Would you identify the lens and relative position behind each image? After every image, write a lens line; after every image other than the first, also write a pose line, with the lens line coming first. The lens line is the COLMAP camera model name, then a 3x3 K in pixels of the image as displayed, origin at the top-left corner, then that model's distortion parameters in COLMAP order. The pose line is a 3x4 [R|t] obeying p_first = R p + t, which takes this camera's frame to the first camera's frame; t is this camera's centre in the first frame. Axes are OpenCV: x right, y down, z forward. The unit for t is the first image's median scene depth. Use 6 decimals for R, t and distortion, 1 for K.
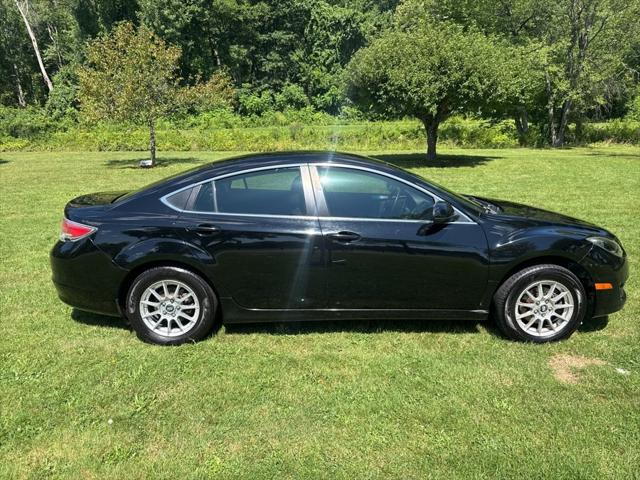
lens RADIAL K [[452.4, 0, 316.6], [0, 452.4, 240.9], [0, 0, 1]] dist [0.015545, -0.033164]
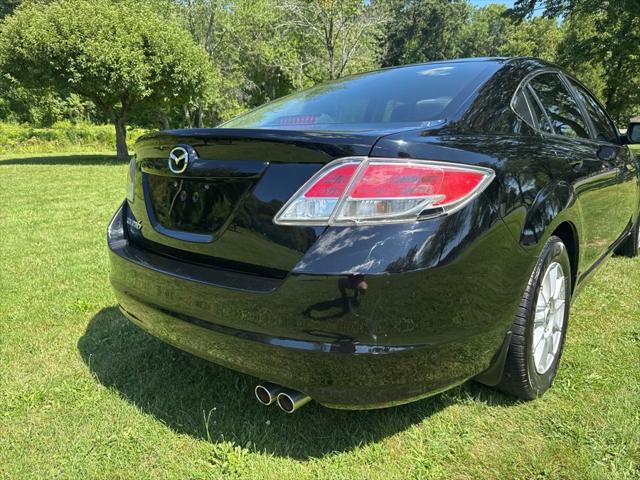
lens RADIAL K [[452.4, 0, 318.2], [0, 452.4, 240.5], [0, 0, 1]] dist [0.015545, -0.033164]
pose [[0.654224, -0.163997, 0.738306, -0.215303], [0.183434, 0.981466, 0.055465, -0.004219], [-0.733718, 0.099144, 0.672181, 0.206305]]
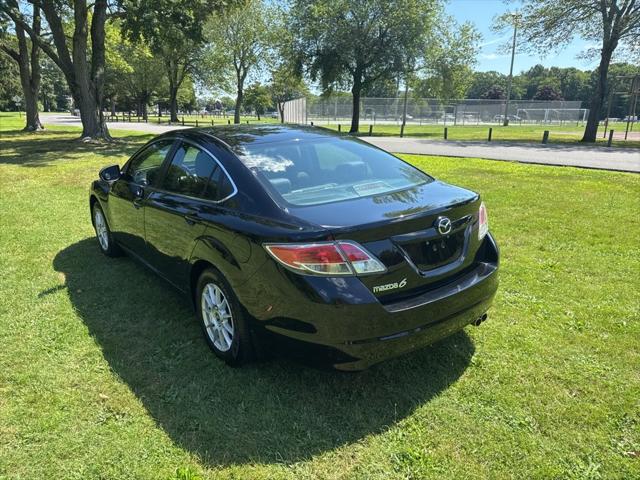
lens RADIAL K [[452.4, 0, 315.0], [0, 452.4, 240.4], [0, 0, 1]] dist [0.015545, -0.033164]
pose [[-0.614814, -0.210055, 0.760184, -0.259737], [0.200707, 0.890472, 0.408382, -0.100376], [-0.762706, 0.403654, -0.505315, 0.430446]]
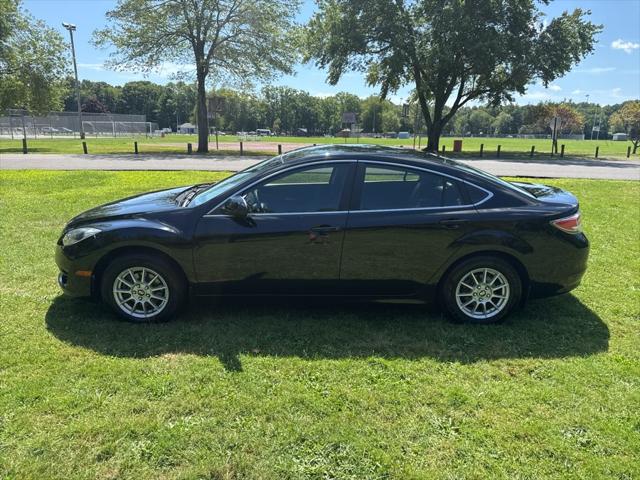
lens RADIAL K [[452.4, 0, 315.8], [0, 452.4, 240.9], [0, 0, 1]] dist [0.015545, -0.033164]
pose [[-0.999802, -0.006834, -0.018705, 0.025113], [-0.014939, 0.878485, 0.477536, -0.149221], [0.013169, 0.477720, -0.878413, 0.596820]]
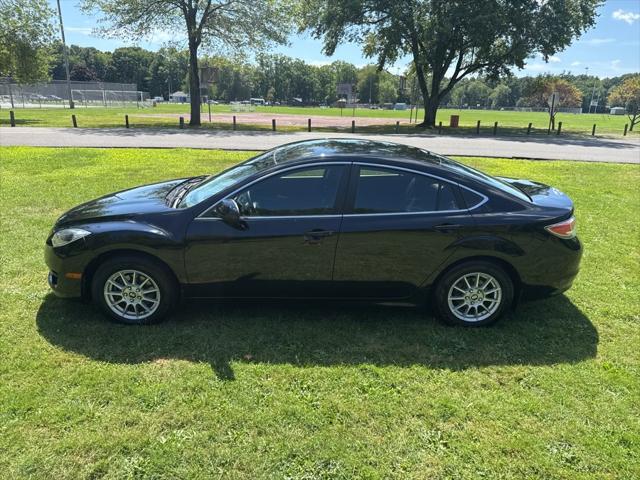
lens RADIAL K [[452.4, 0, 316.1], [0, 452.4, 241.9], [0, 0, 1]] dist [0.015545, -0.033164]
pose [[-0.999391, -0.012591, -0.032529, 0.024461], [-0.027990, 0.845983, 0.532474, -0.163587], [0.020815, 0.533061, -0.845821, 0.585512]]
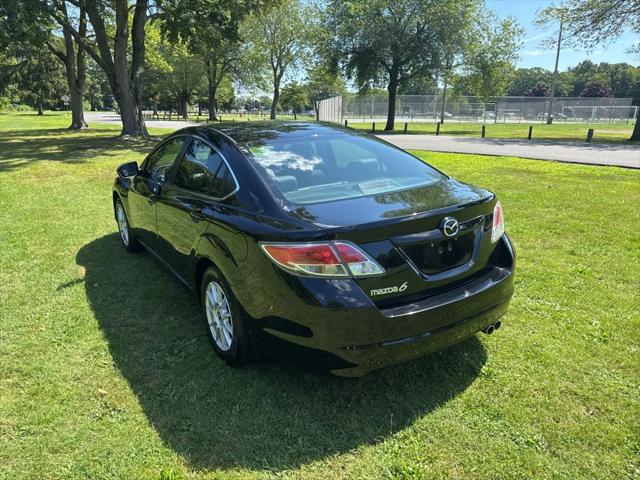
lens RADIAL K [[452.4, 0, 314.4], [0, 452.4, 239.4], [0, 0, 1]] dist [0.015545, -0.033164]
pose [[-0.549397, -0.221729, 0.805605, -0.262825], [0.215603, 0.893879, 0.393059, -0.095331], [-0.807266, 0.389636, -0.443289, 0.416256]]
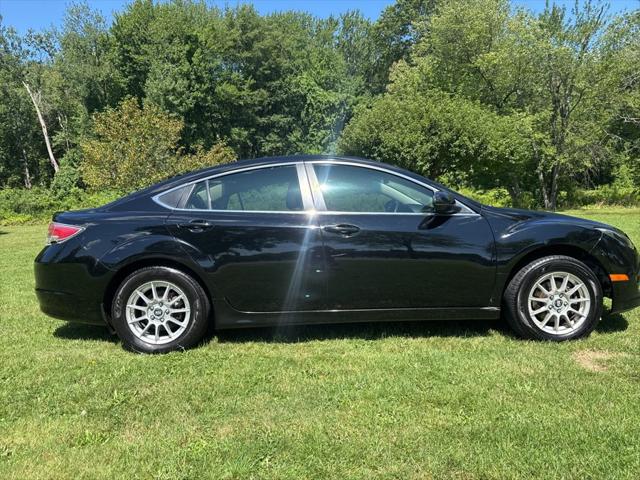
lens RADIAL K [[452.4, 0, 318.0], [0, 452.4, 241.1], [0, 0, 1]] dist [0.015545, -0.033164]
pose [[0.999724, -0.022728, 0.005896, 0.000472], [0.023398, 0.985317, -0.169126, 0.042084], [-0.001966, 0.169217, 0.985577, 0.014036]]
